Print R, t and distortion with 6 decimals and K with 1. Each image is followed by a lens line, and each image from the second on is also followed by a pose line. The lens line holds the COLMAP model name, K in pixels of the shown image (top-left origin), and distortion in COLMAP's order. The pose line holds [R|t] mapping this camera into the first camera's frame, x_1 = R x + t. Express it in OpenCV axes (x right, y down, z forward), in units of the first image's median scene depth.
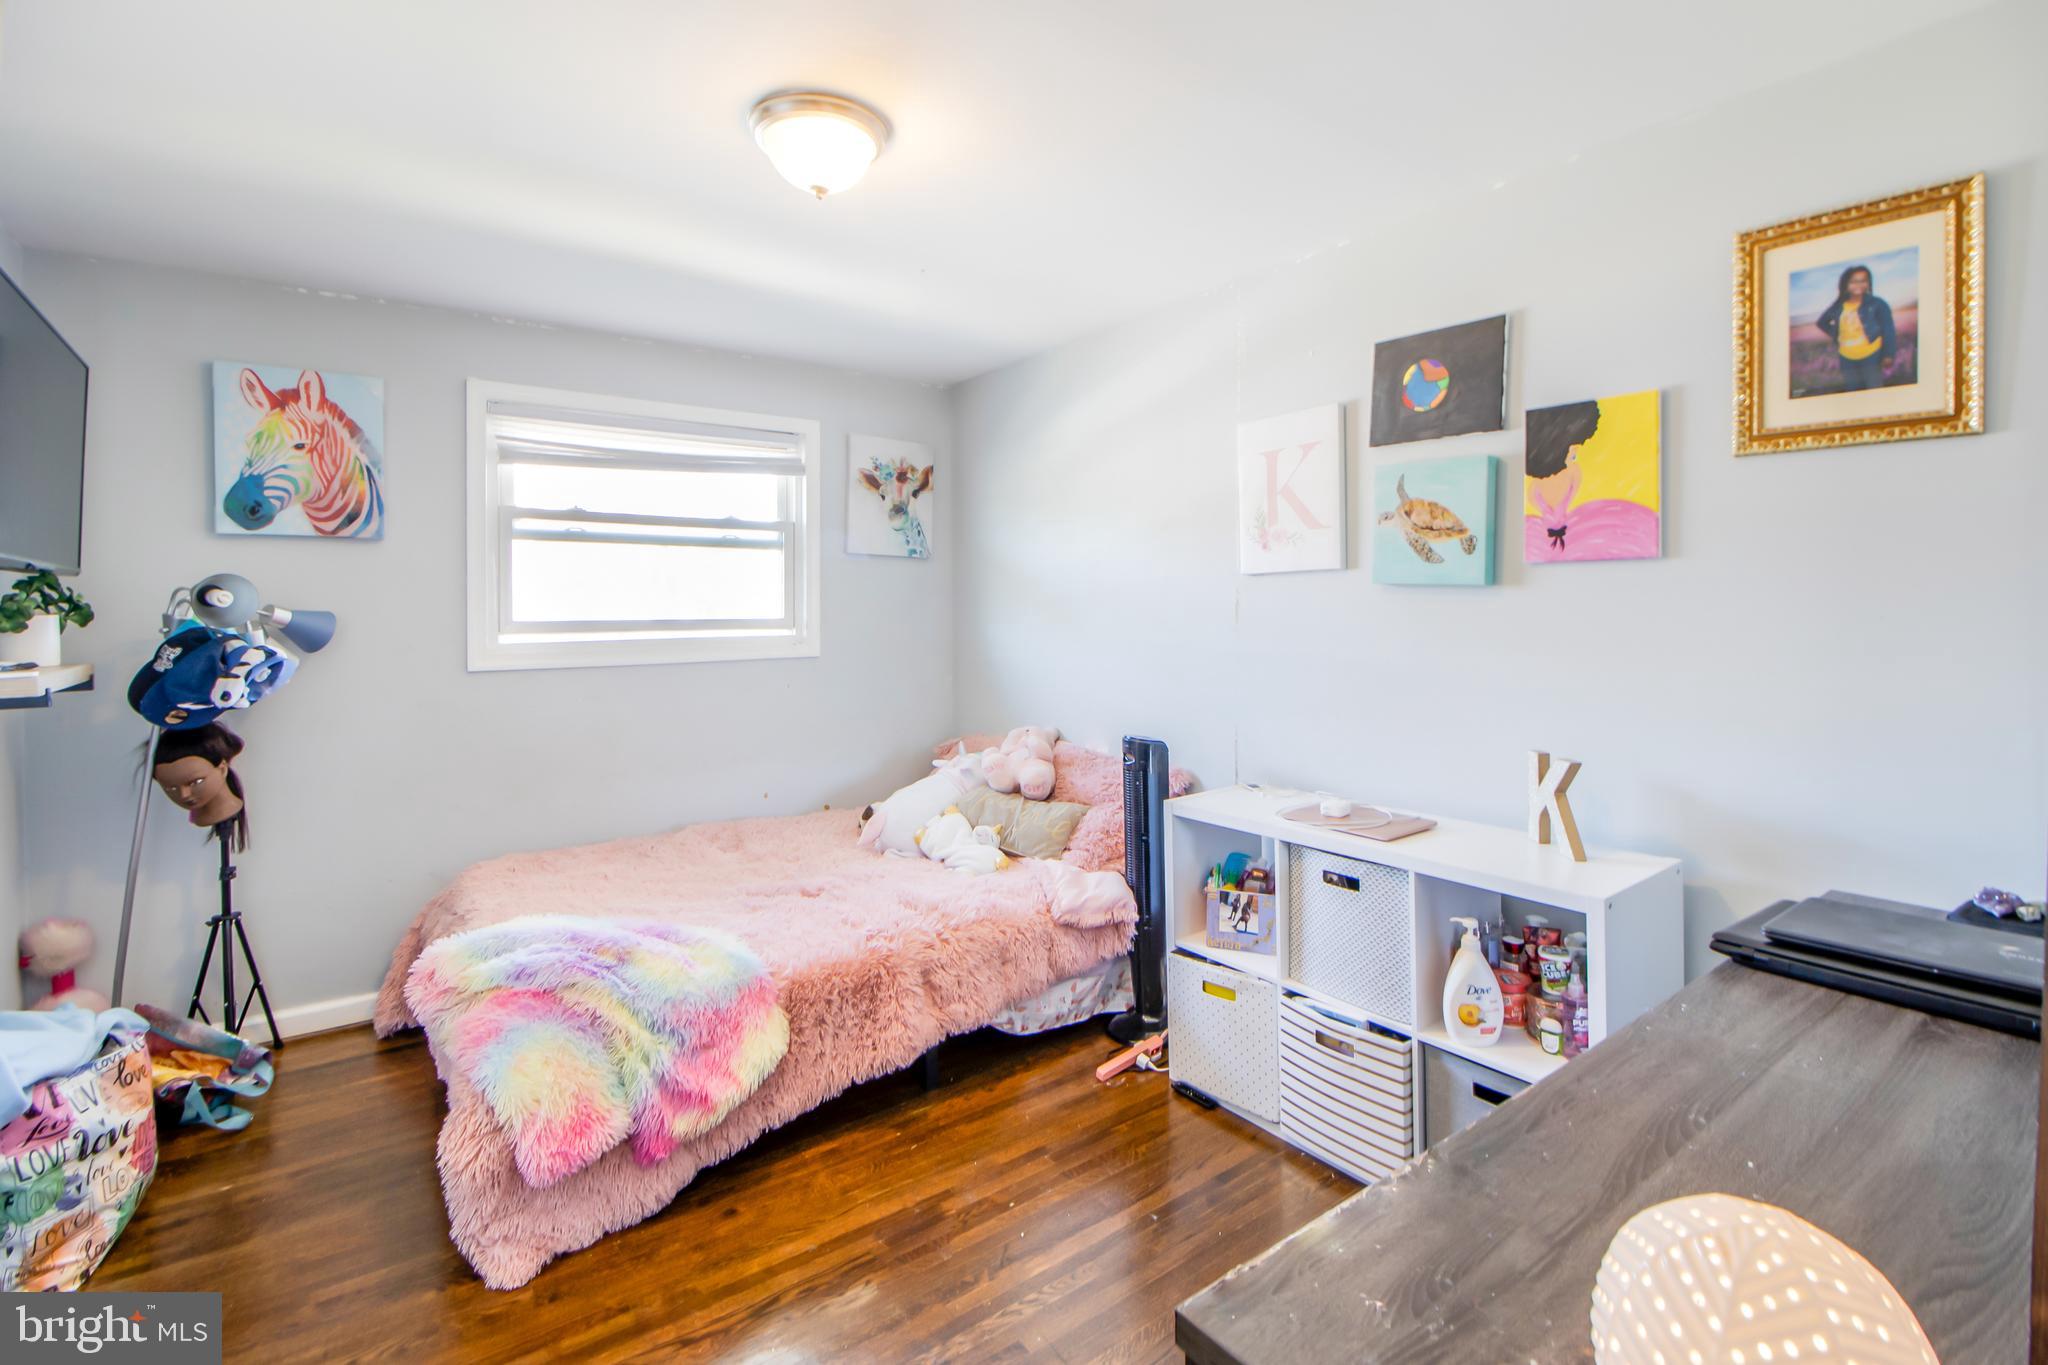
lens RADIAL K [[957.2, 0, 1038.4], [0, 957.2, 611.0], [0, 0, 1]] dist [0.002275, -0.009462]
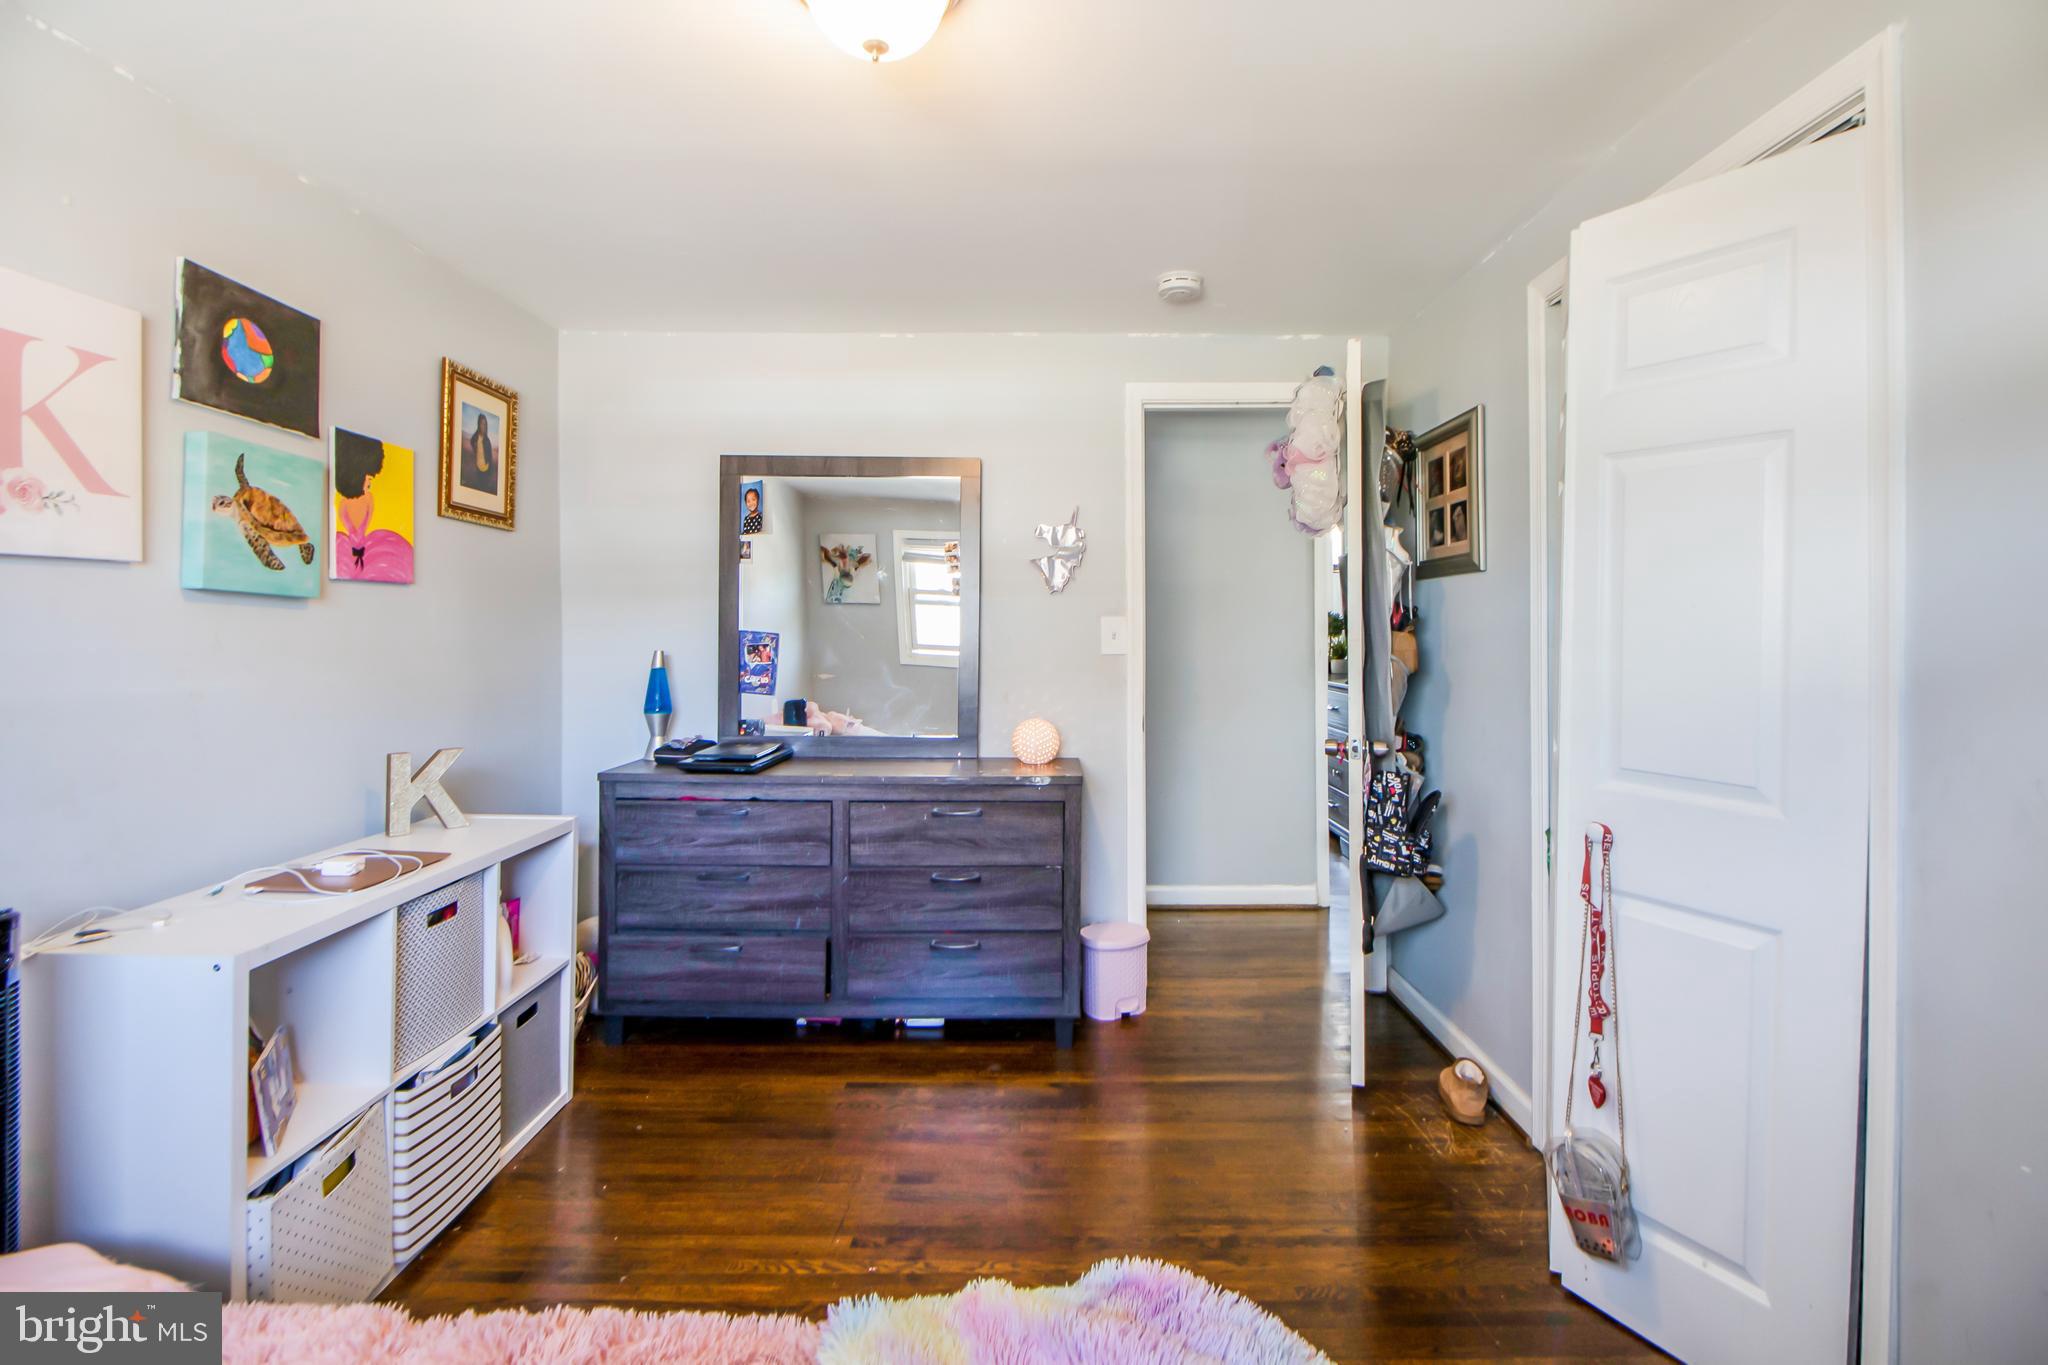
lens RADIAL K [[957.2, 0, 1038.4], [0, 957.2, 611.0], [0, 0, 1]] dist [0.002275, -0.009462]
pose [[-0.802762, 0.011025, 0.596198, -0.691497], [0.000251, 0.999835, -0.018151, 0.002801], [-0.596300, -0.014422, -0.802632, 1.376968]]
